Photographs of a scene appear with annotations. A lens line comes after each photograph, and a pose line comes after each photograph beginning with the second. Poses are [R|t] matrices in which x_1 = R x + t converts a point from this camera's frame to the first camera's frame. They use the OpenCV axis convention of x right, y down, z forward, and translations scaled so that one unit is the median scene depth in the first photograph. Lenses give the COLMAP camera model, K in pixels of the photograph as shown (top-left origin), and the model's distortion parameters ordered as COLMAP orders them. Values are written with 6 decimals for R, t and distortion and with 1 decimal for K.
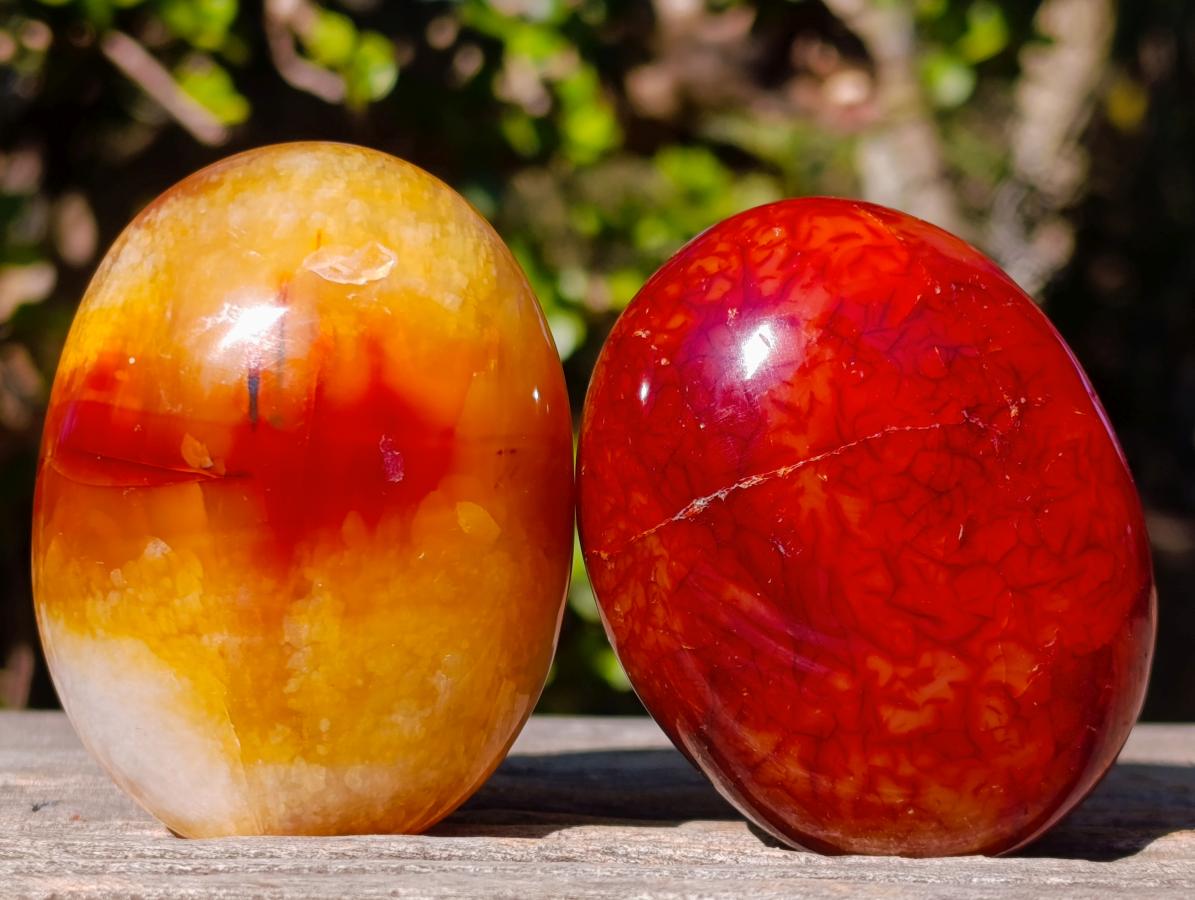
lens RADIAL K [[4207.8, 0, 597.5], [0, 4207.8, 450.0], [0, 0, 1]] dist [0.541277, 0.413908]
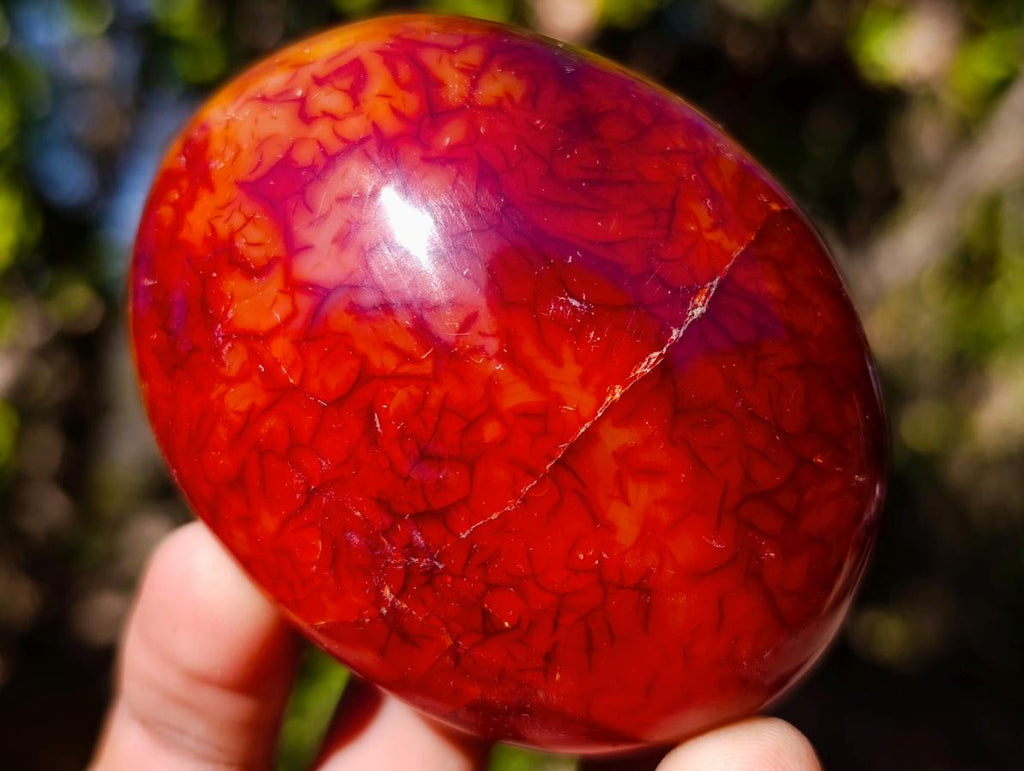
lens RADIAL K [[3605.6, 0, 512.0], [0, 3605.6, 385.5], [0, 0, 1]] dist [0.541277, 0.413908]
pose [[-0.897739, 0.435381, 0.067139, 0.016323], [-0.434639, -0.900228, 0.026046, -0.002097], [0.071781, -0.005799, 0.997404, 0.341594]]
